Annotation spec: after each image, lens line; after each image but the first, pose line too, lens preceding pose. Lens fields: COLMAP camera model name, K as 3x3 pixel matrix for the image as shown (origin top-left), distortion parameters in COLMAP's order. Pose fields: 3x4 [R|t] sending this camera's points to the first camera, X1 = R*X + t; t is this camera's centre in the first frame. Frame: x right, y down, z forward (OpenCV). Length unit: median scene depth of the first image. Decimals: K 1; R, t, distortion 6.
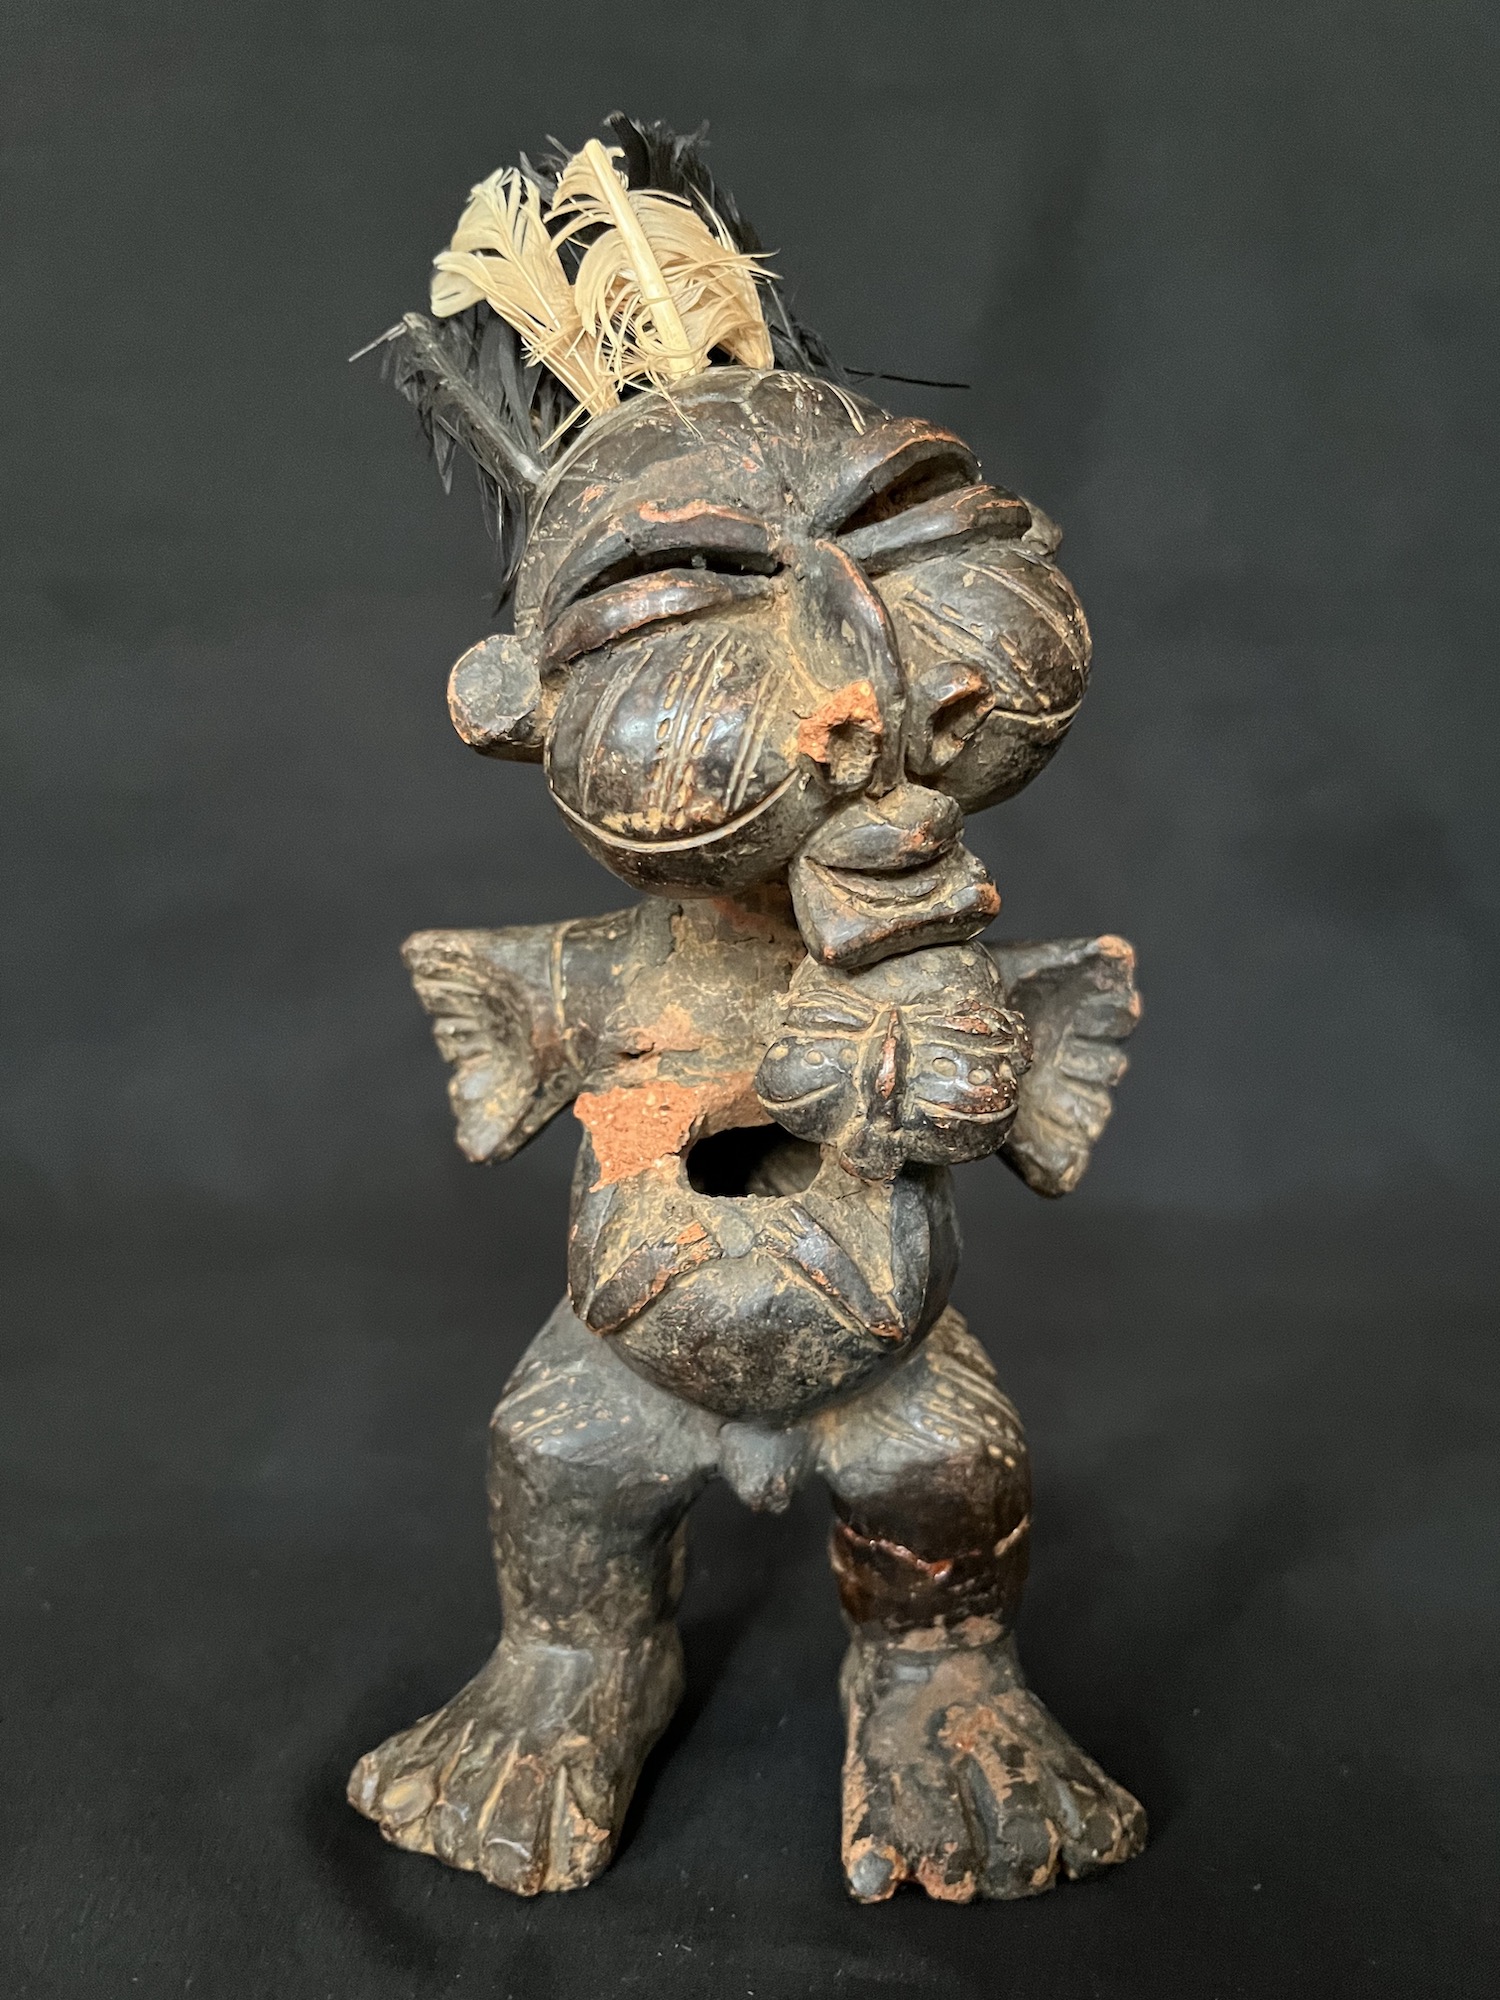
lens RADIAL K [[1564.3, 0, 742.3], [0, 1564.3, 1009.4], [0, 0, 1]] dist [0.038323, -0.081269]
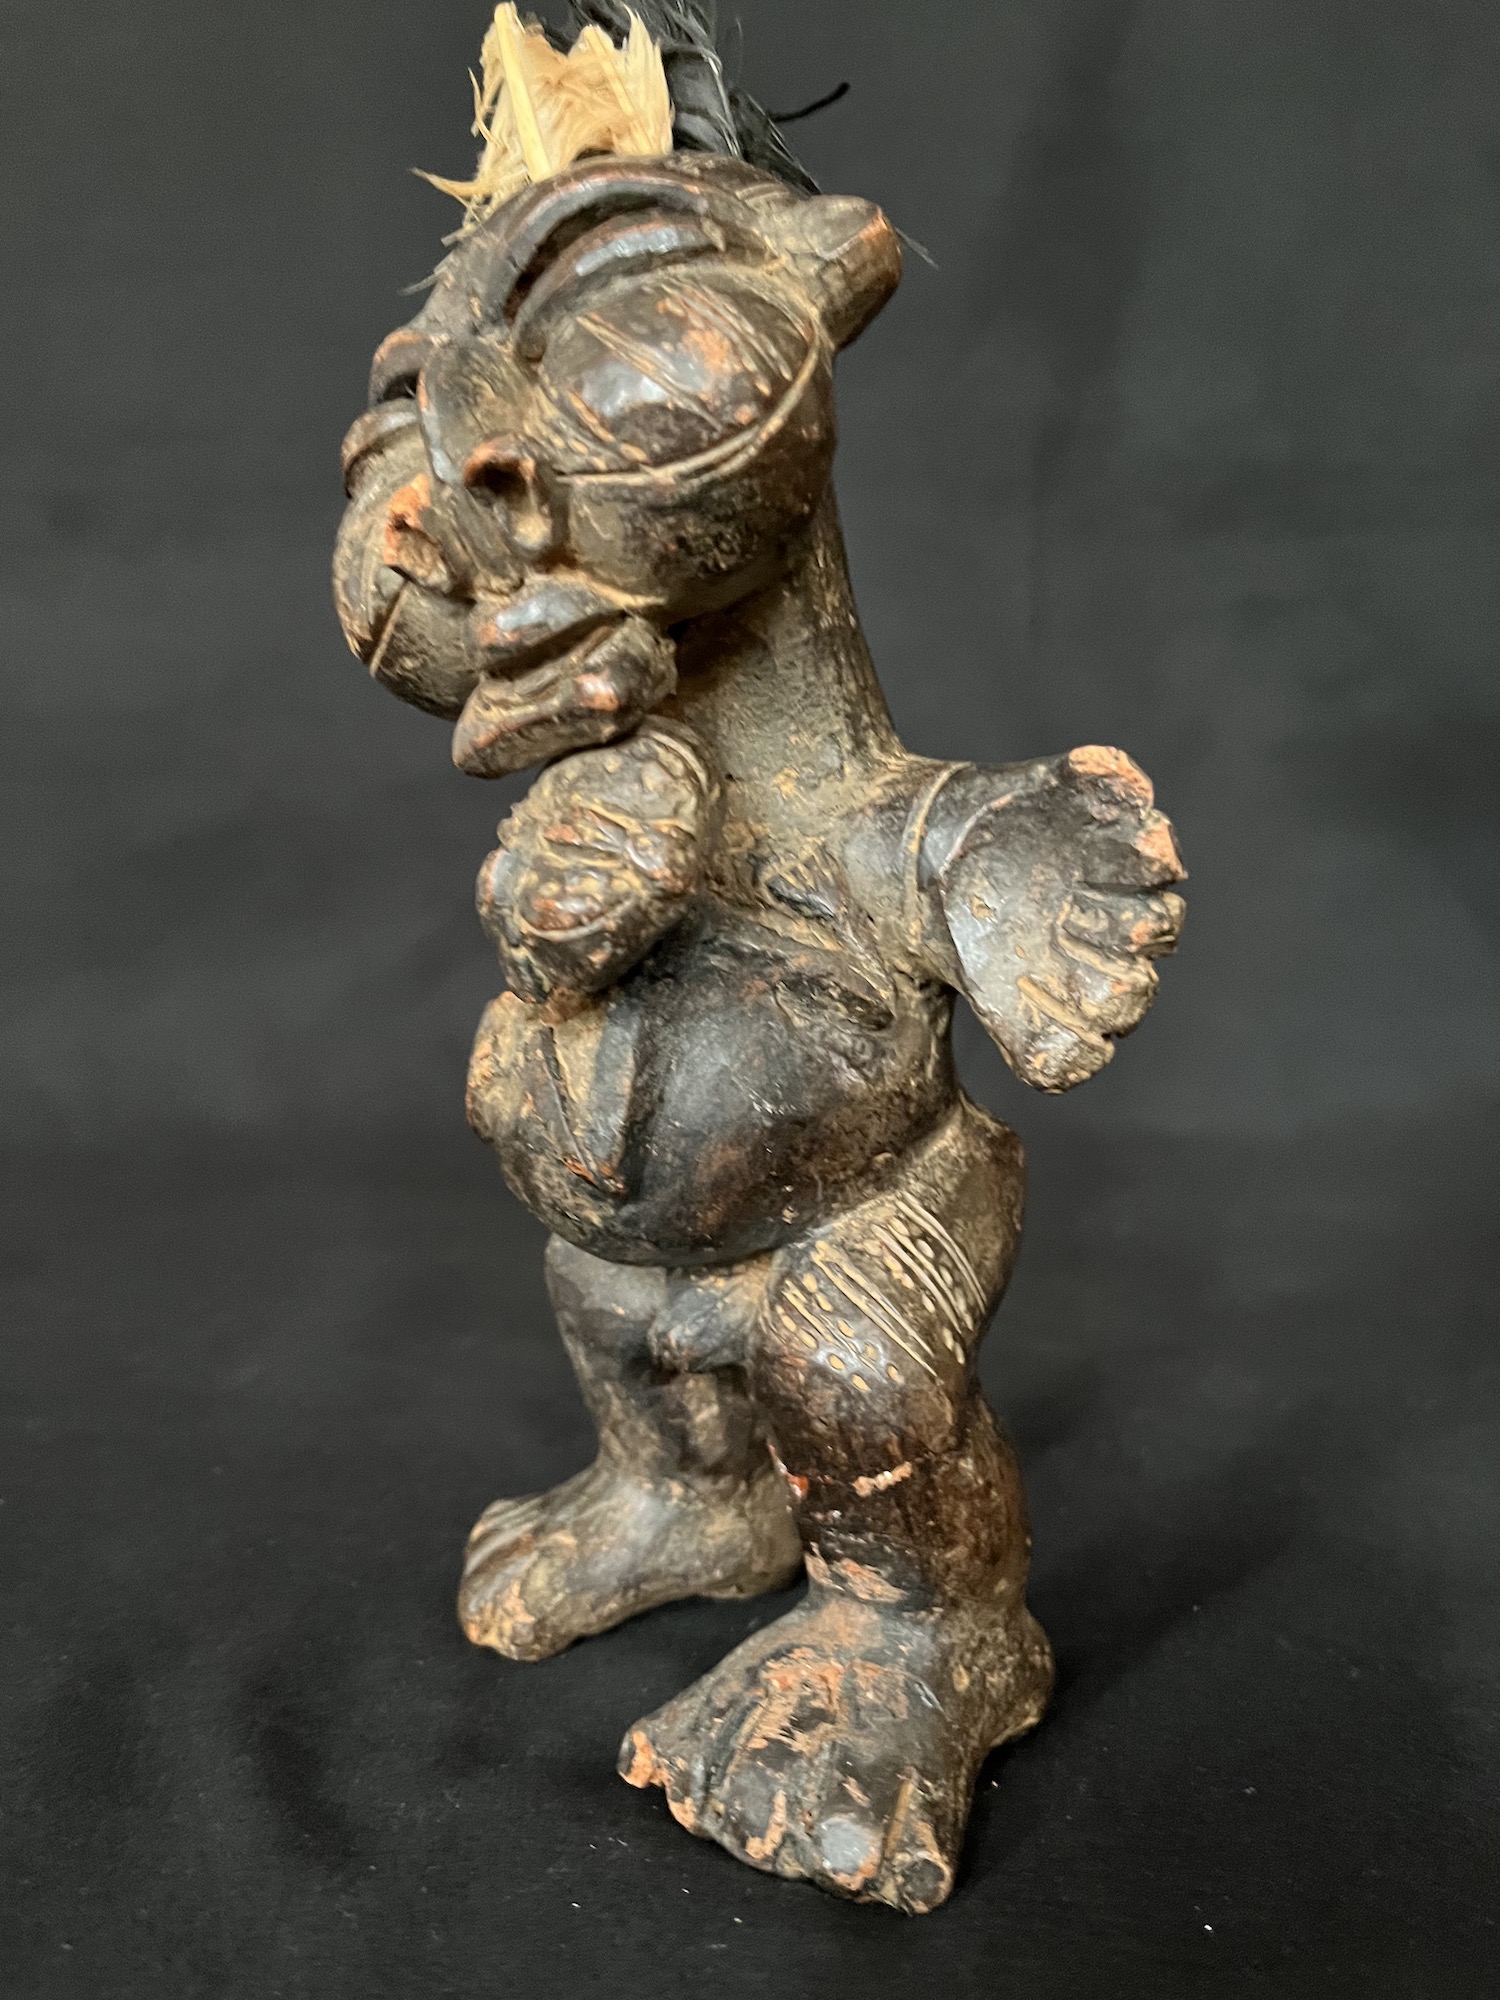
lens RADIAL K [[1564.3, 0, 742.3], [0, 1564.3, 1009.4], [0, 0, 1]] dist [0.038323, -0.081269]
pose [[0.606507, 0.063505, -0.792538, 0.875685], [-0.043499, 0.997962, 0.046677, 0.060333], [0.793887, 0.006165, 0.608034, 0.497363]]
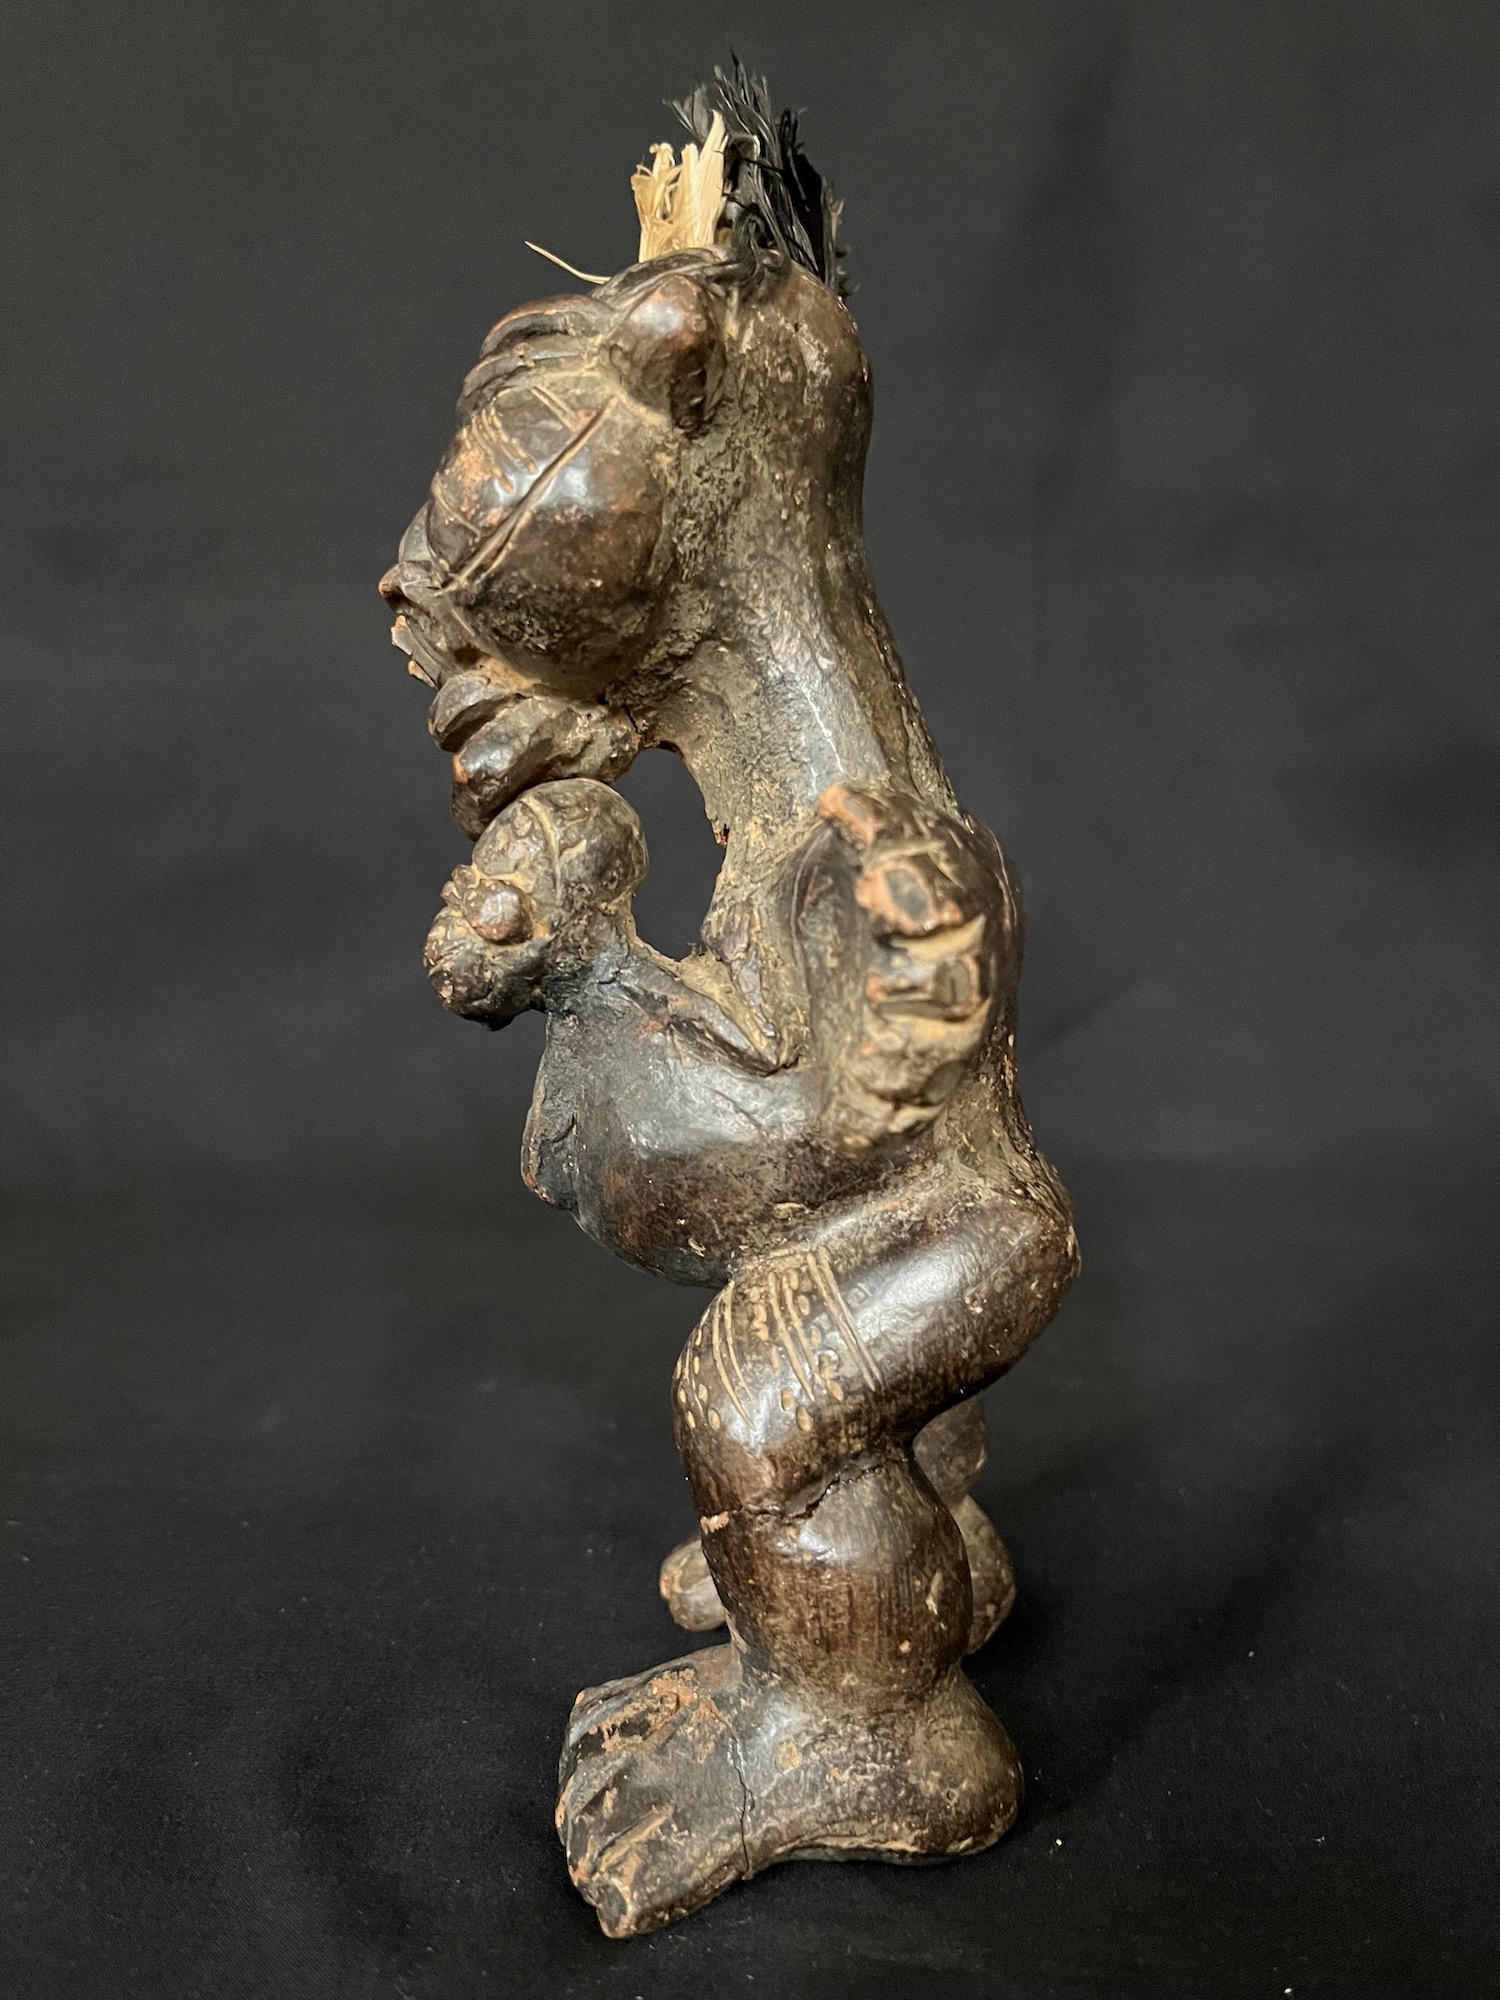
lens RADIAL K [[1564.3, 0, 742.3], [0, 1564.3, 1009.4], [0, 0, 1]] dist [0.038323, -0.081269]
pose [[-0.142827, 0.065753, -0.987561, 1.109748], [-0.049392, 0.996074, 0.073463, 0.003443], [0.988514, 0.059271, -0.139019, 1.264274]]
